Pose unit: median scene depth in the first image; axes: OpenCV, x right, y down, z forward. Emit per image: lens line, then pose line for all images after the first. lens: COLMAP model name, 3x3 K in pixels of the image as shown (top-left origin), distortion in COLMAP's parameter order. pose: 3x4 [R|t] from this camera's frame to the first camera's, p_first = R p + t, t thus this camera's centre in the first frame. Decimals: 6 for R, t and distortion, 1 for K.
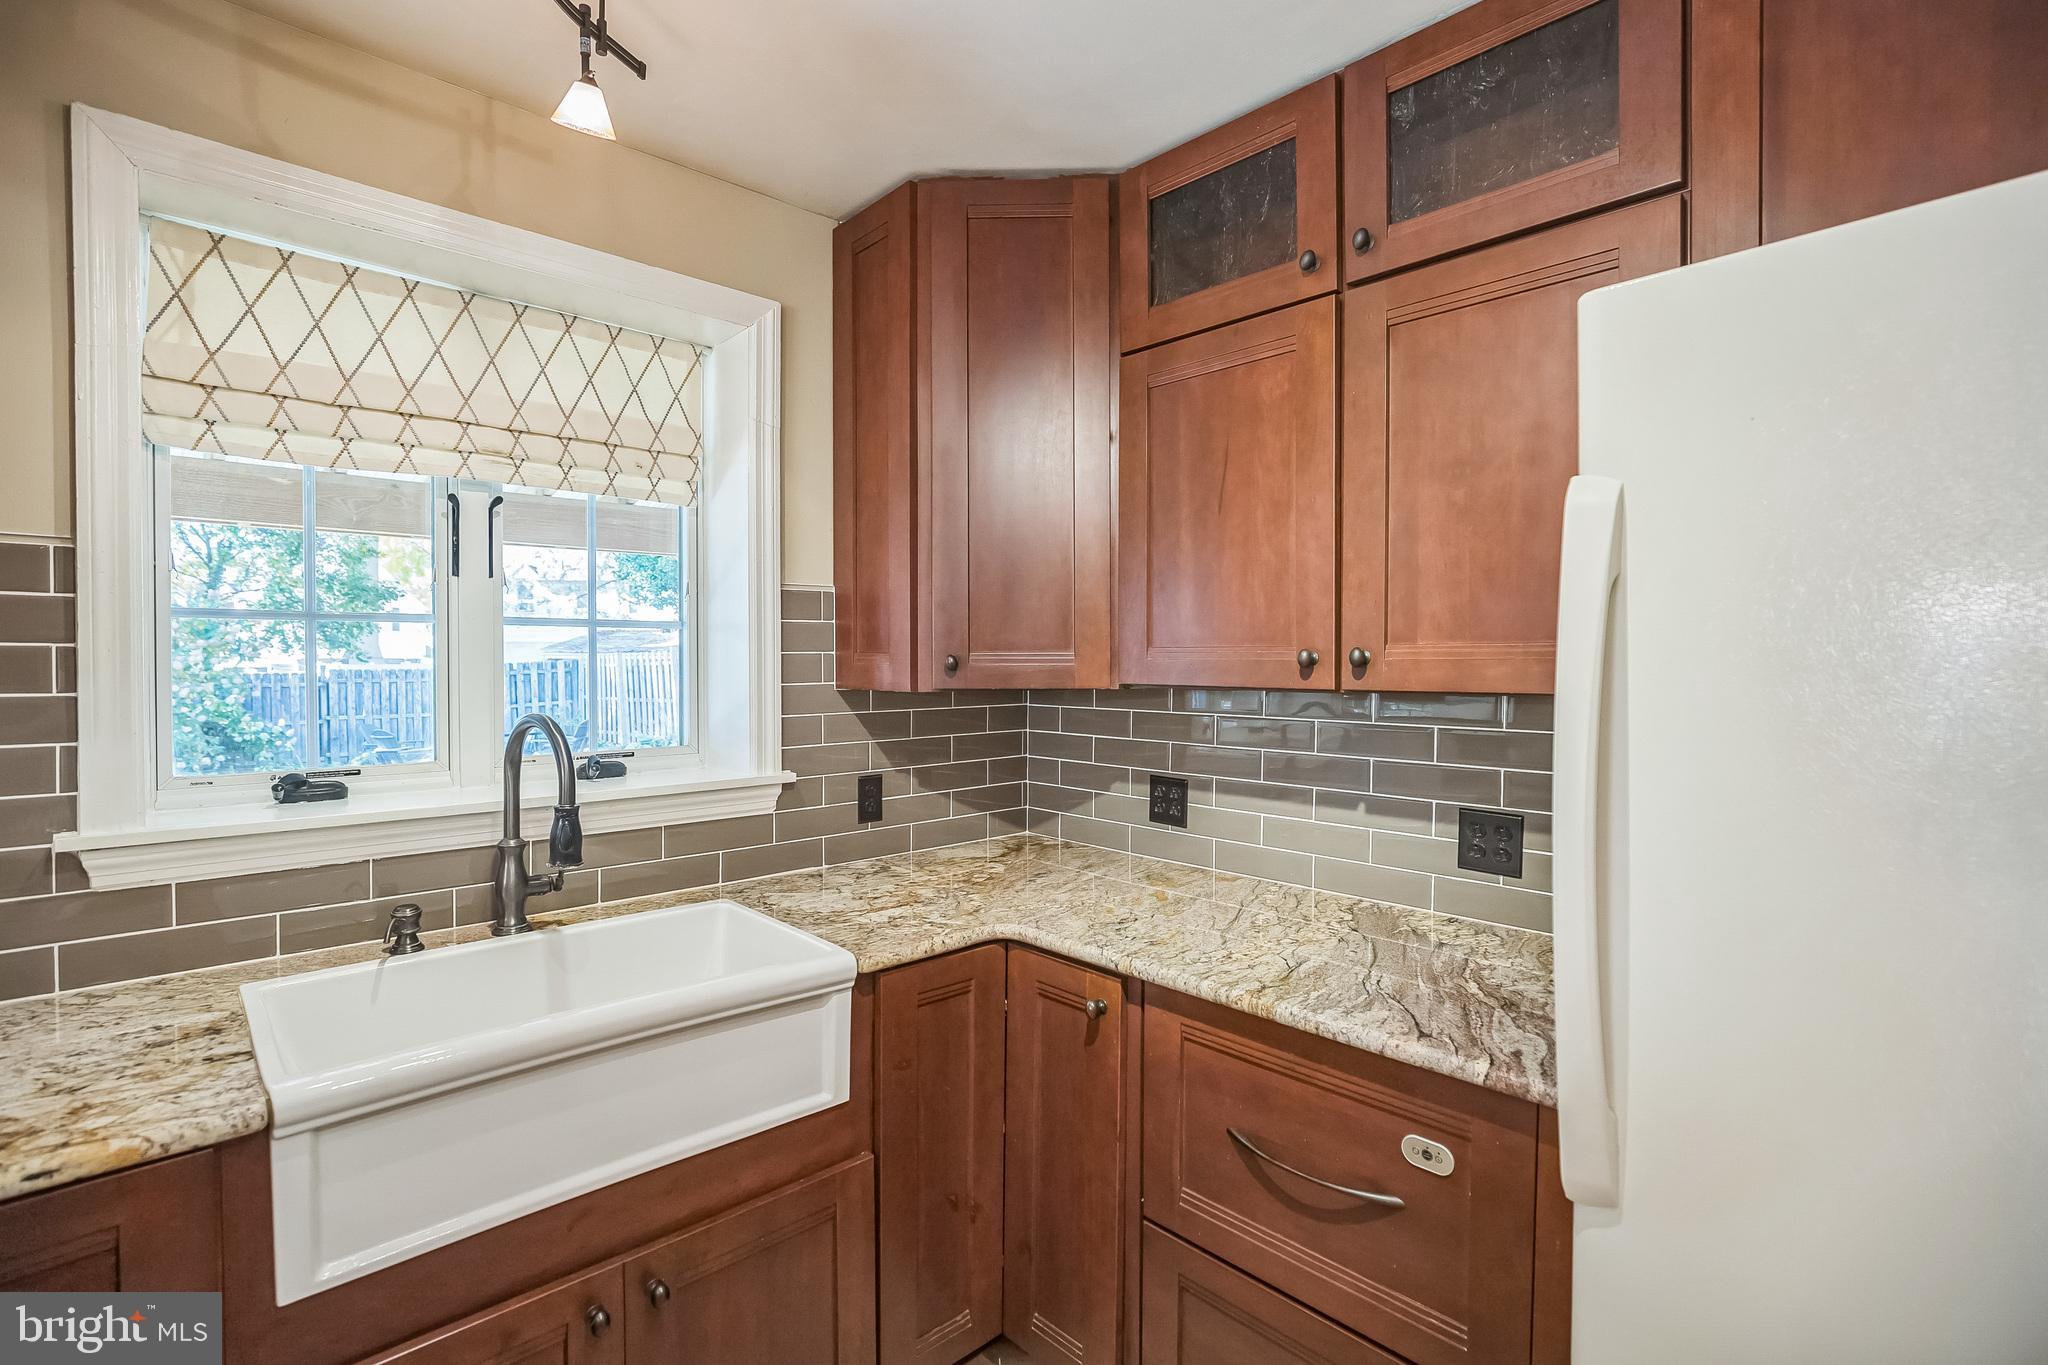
lens RADIAL K [[945.5, 0, 1025.6], [0, 945.5, 676.0], [0, 0, 1]] dist [-0.016727, 0.000873]
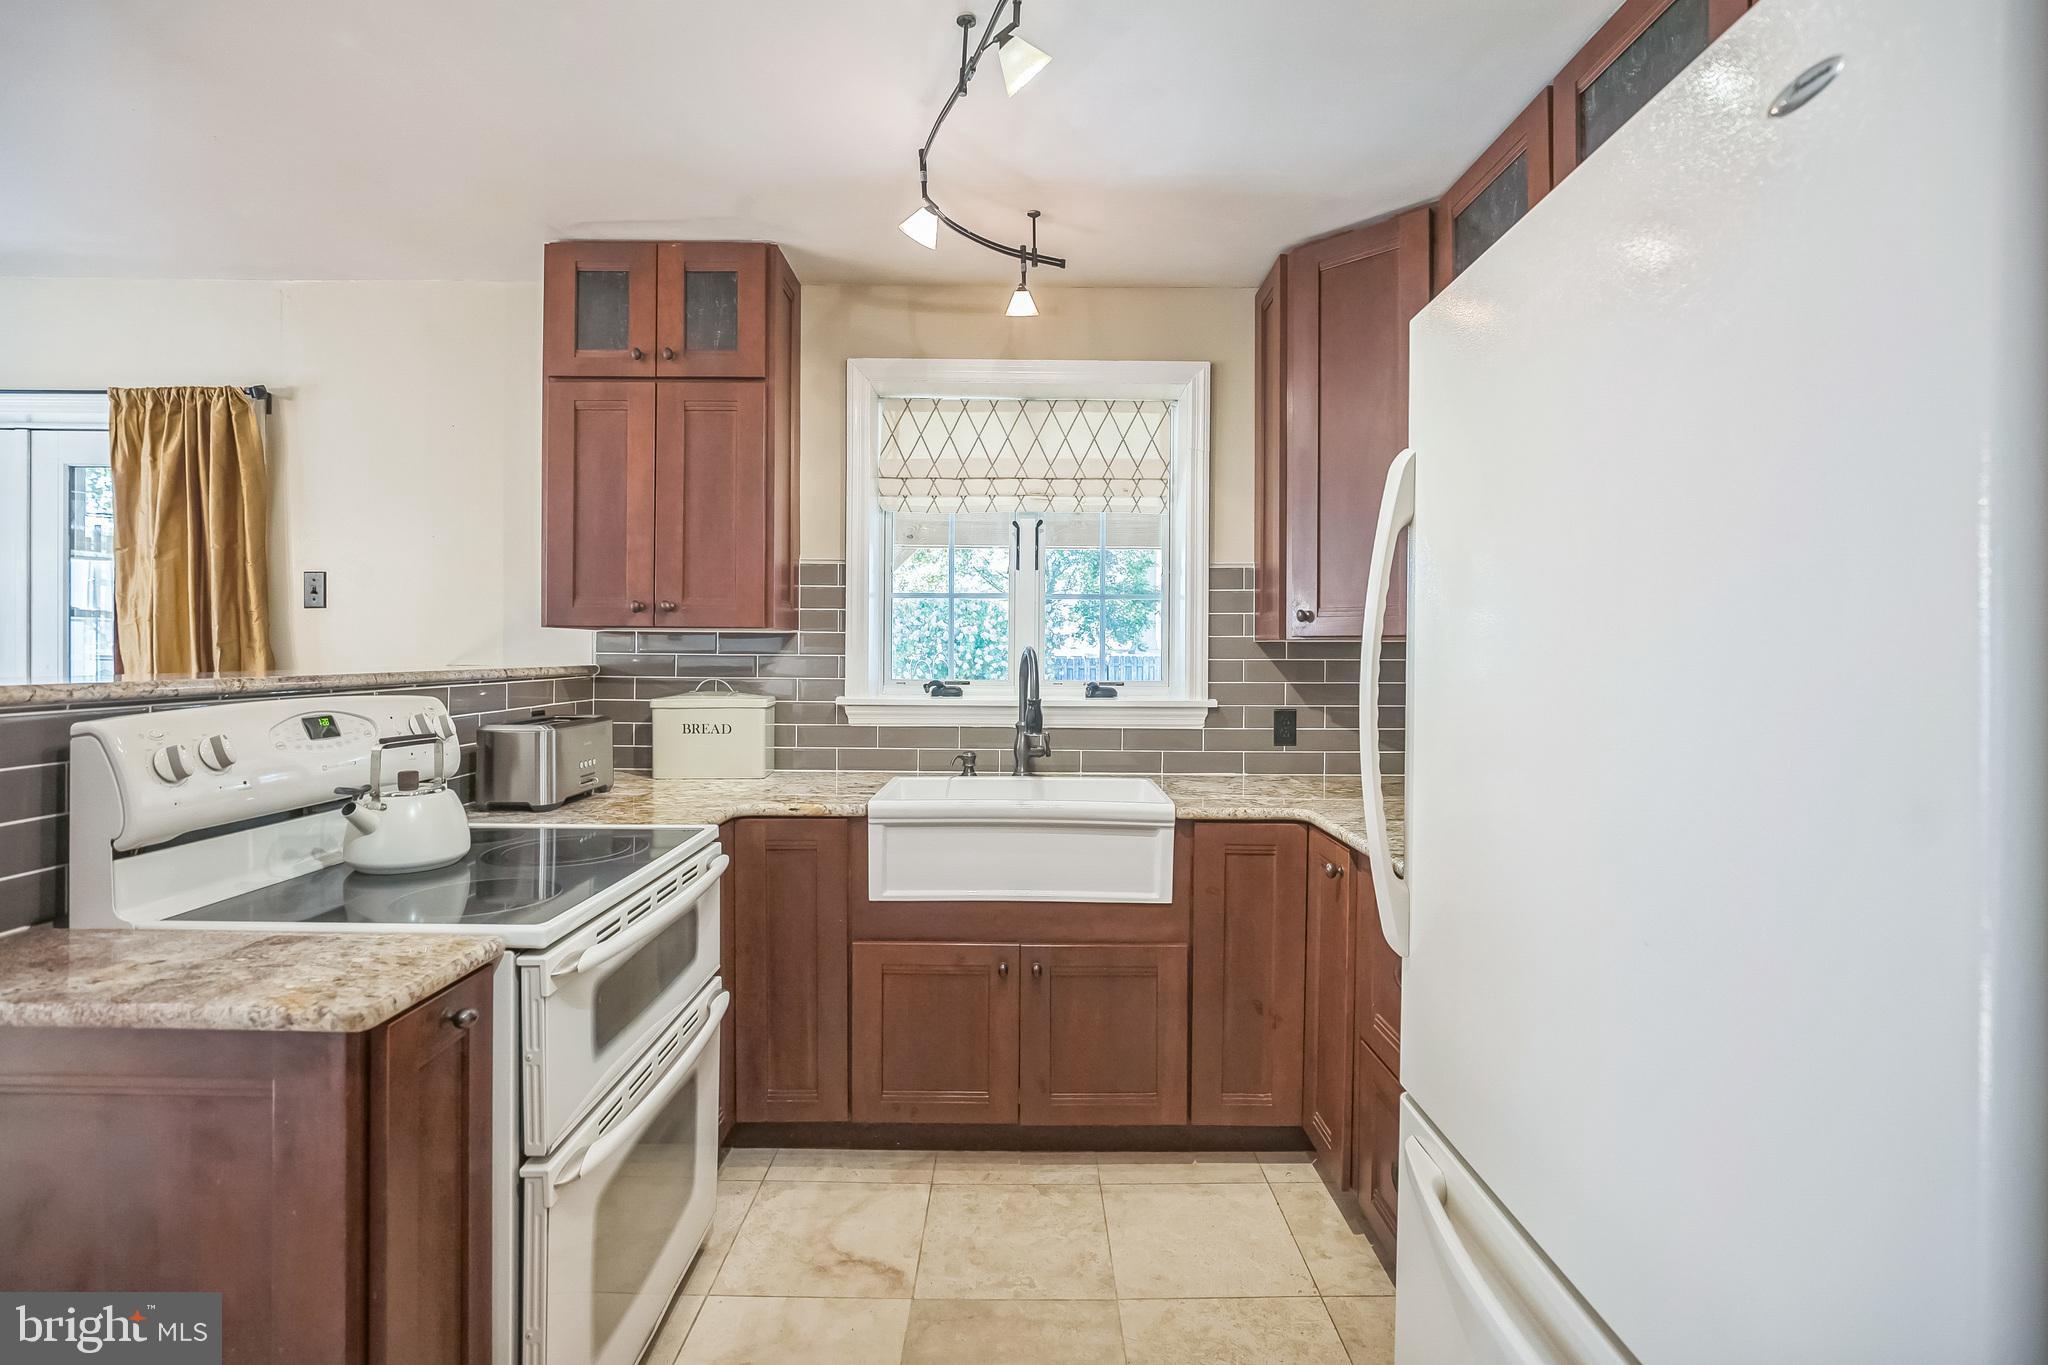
lens RADIAL K [[945.2, 0, 1025.4], [0, 945.2, 660.9], [0, 0, 1]] dist [-0.011851, 0.000593]
pose [[0.729035, 0.010591, -0.684394, 0.568304], [-0.017799, 0.999836, -0.003487, 0.062916], [0.684245, 0.014724, 0.729104, -0.223068]]
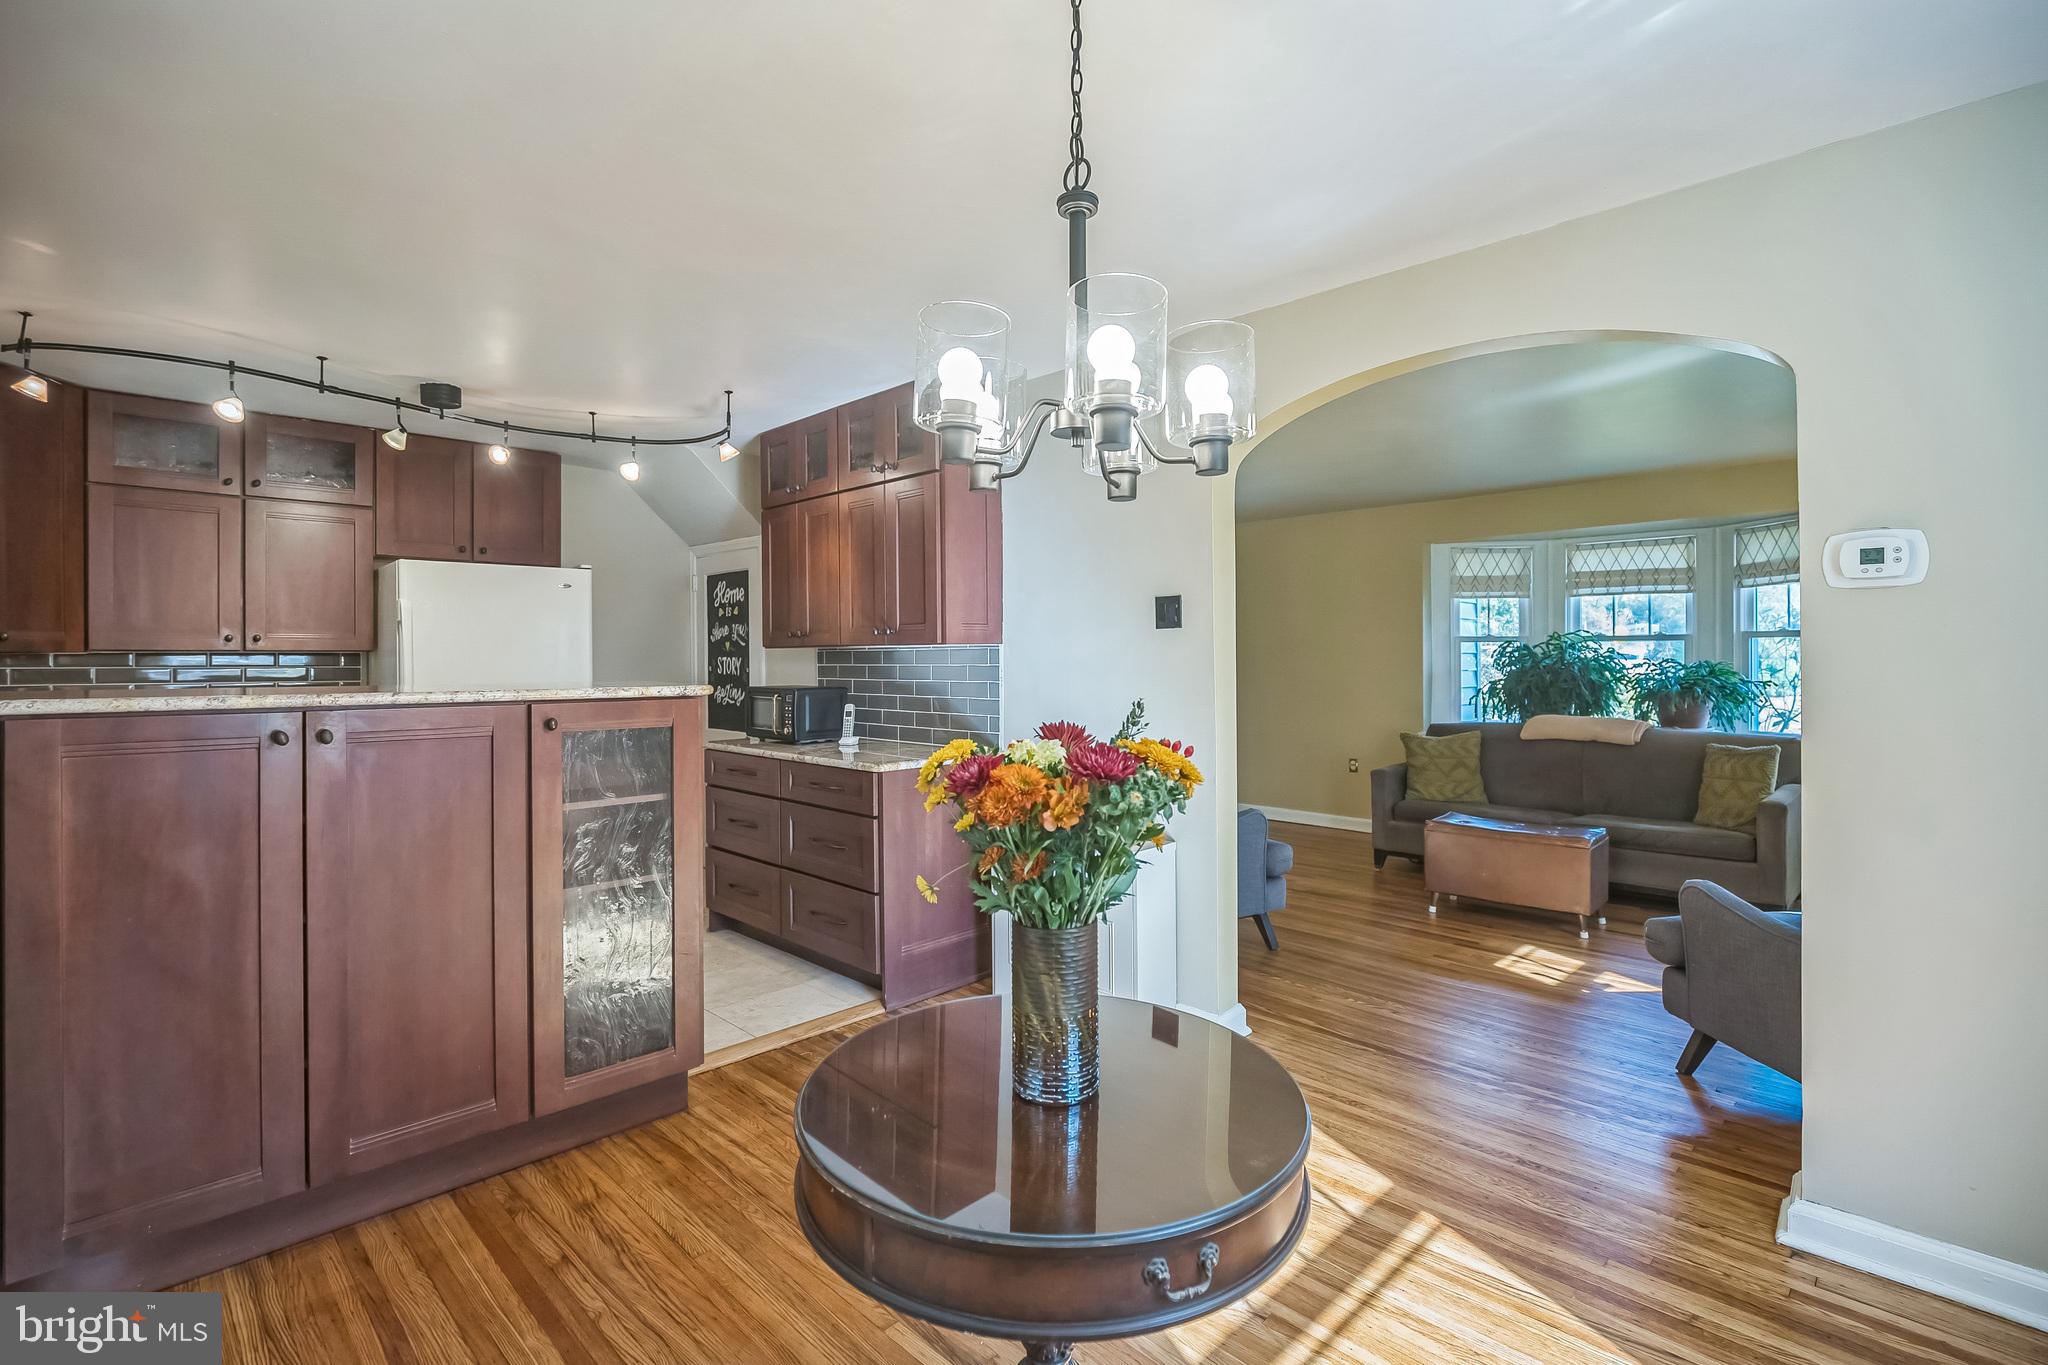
lens RADIAL K [[943.7, 0, 1025.5], [0, 943.7, 657.5], [0, 0, 1]] dist [-0.016807, 0.000426]
pose [[-0.021098, -0.000537, 0.999777, -1.996443], [0.017970, 0.999838, 0.000917, 0.062059], [-0.999616, 0.017986, -0.021085, -0.960693]]
